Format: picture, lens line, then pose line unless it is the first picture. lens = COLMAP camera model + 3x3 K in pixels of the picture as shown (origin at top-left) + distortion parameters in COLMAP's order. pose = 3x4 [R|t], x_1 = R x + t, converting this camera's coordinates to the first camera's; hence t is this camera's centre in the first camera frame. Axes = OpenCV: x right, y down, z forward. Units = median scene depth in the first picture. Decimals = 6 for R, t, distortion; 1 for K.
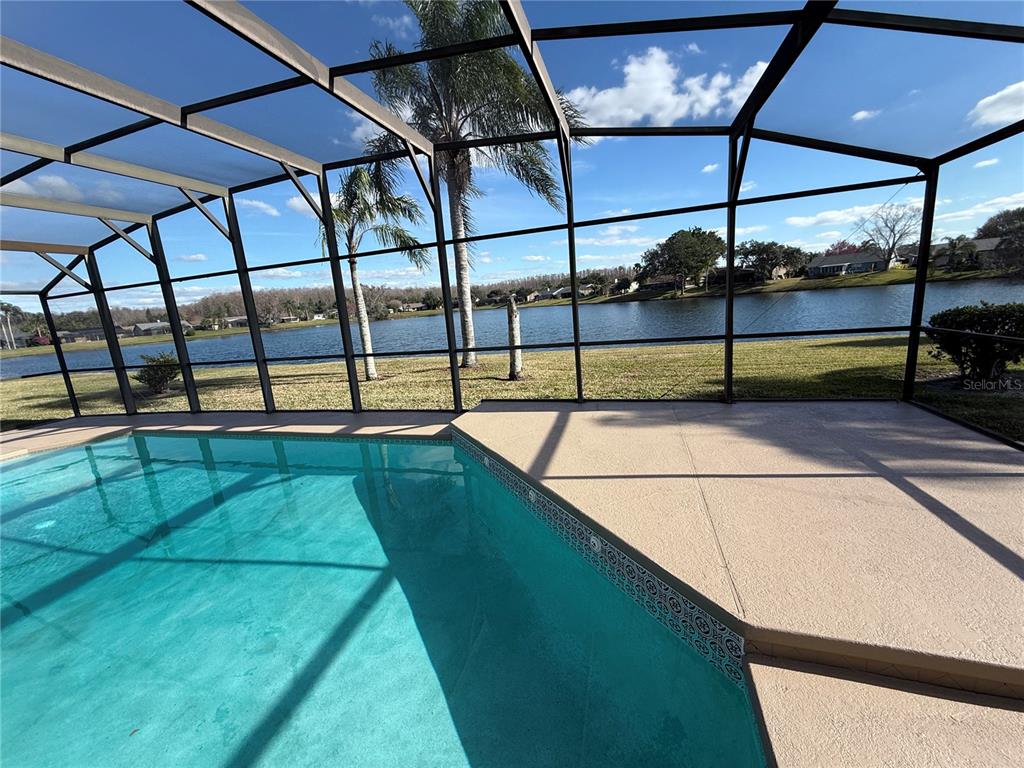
lens RADIAL K [[409.0, 0, 509.1], [0, 409.0, 383.0], [0, 0, 1]] dist [-0.001921, 0.000493]
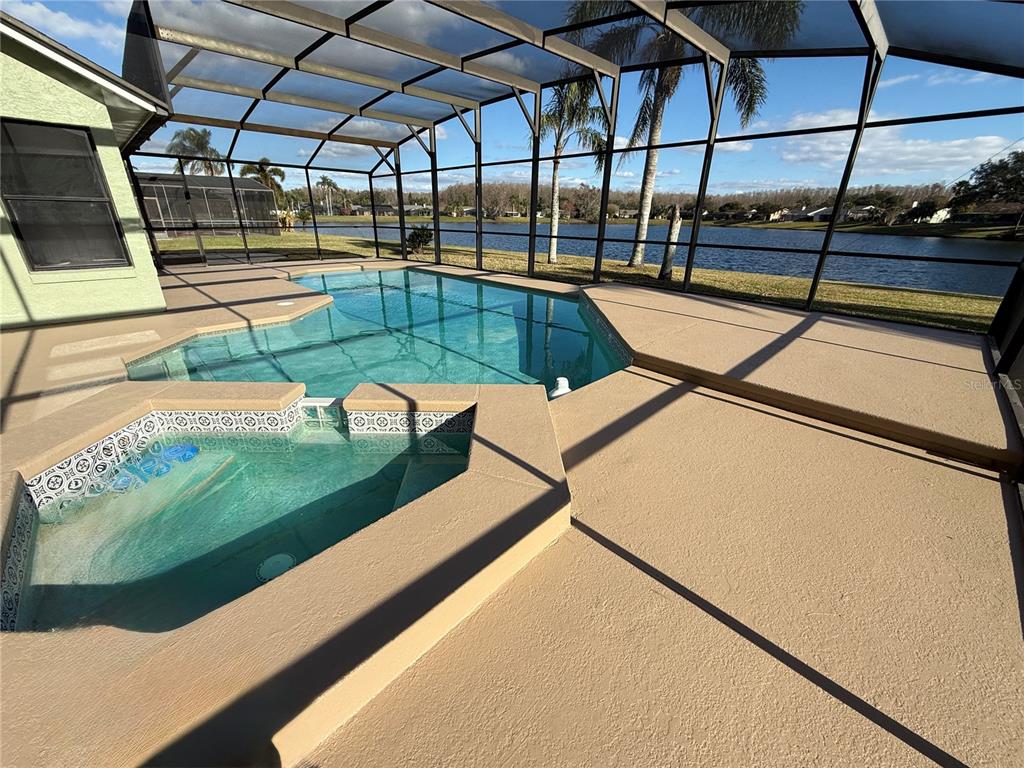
lens RADIAL K [[409.0, 0, 507.7], [0, 409.0, 385.2], [0, 0, 1]] dist [-0.001921, 0.000493]
pose [[0.872981, 0.272511, -0.404527, 0.169105], [-0.180046, 0.950834, 0.251988, 0.058309], [0.453308, -0.147147, 0.879125, -0.244266]]
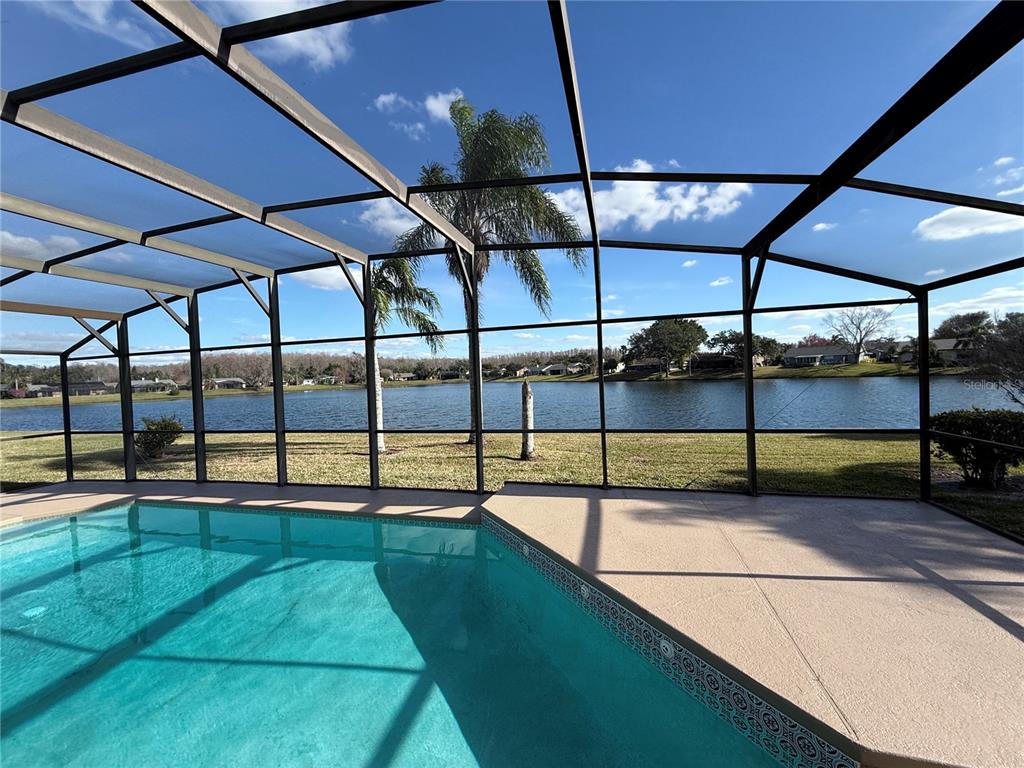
lens RADIAL K [[409.0, 0, 509.3], [0, 409.0, 384.0], [0, 0, 1]] dist [-0.001921, 0.000493]
pose [[0.998577, 0.044896, 0.028781, -0.060983], [-0.039162, 0.983669, -0.175674, -0.012266], [-0.036198, 0.174297, 0.984028, -0.017697]]
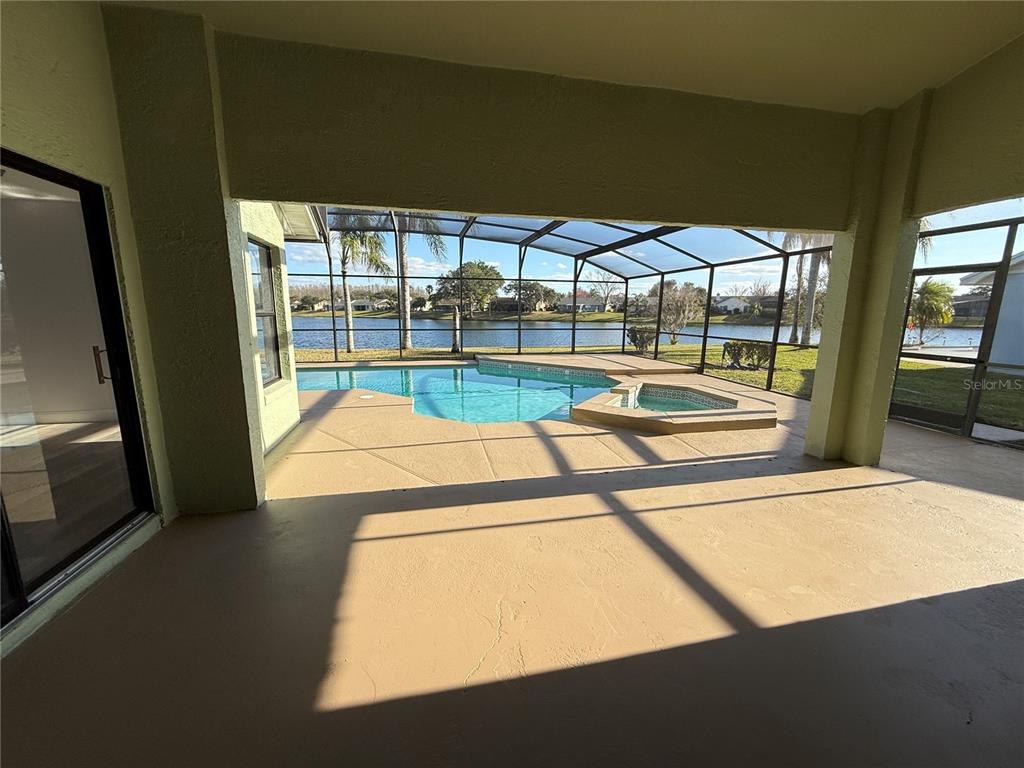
lens RADIAL K [[409.0, 0, 511.3], [0, 409.0, 379.1], [0, 0, 1]] dist [-0.001921, 0.000493]
pose [[0.867708, 0.008315, 0.497004, -0.597116], [0.016854, 0.998793, -0.046136, 0.172930], [-0.496788, 0.048409, 0.866521, -0.575357]]
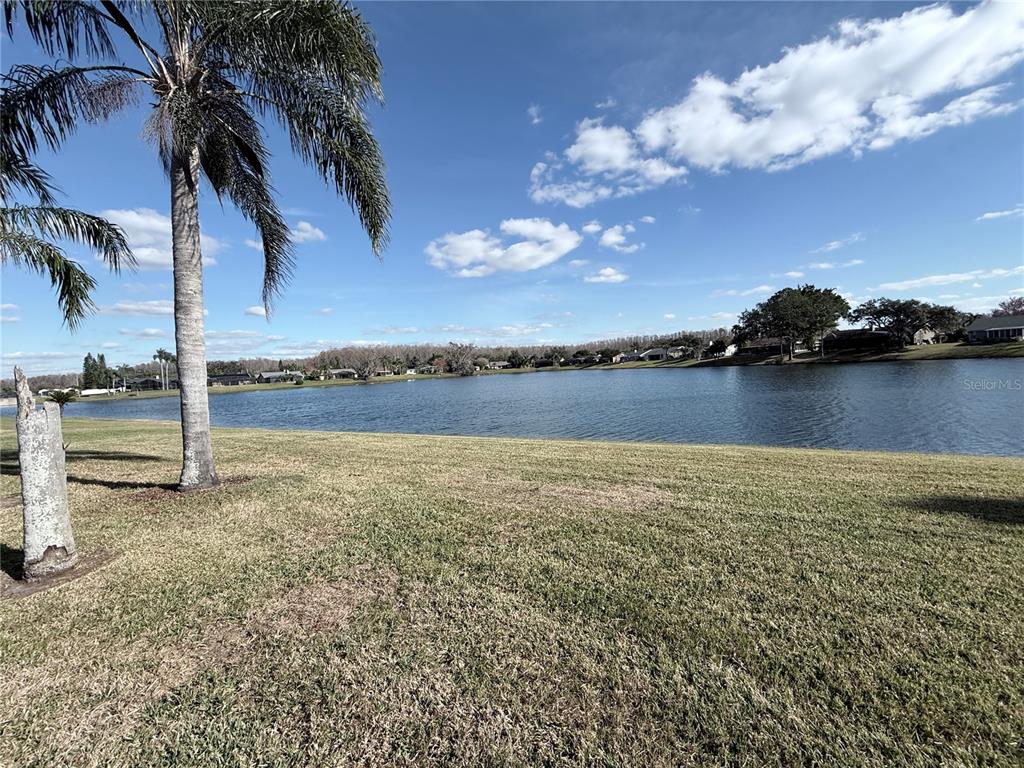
lens RADIAL K [[409.0, 0, 508.1], [0, 409.0, 386.7], [0, 0, 1]] dist [-0.001921, 0.000493]
pose [[0.973994, 0.040128, -0.222992, 0.457977], [-0.069376, 0.989739, -0.124917, -0.146798], [0.215691, 0.137138, 0.966784, 0.580703]]
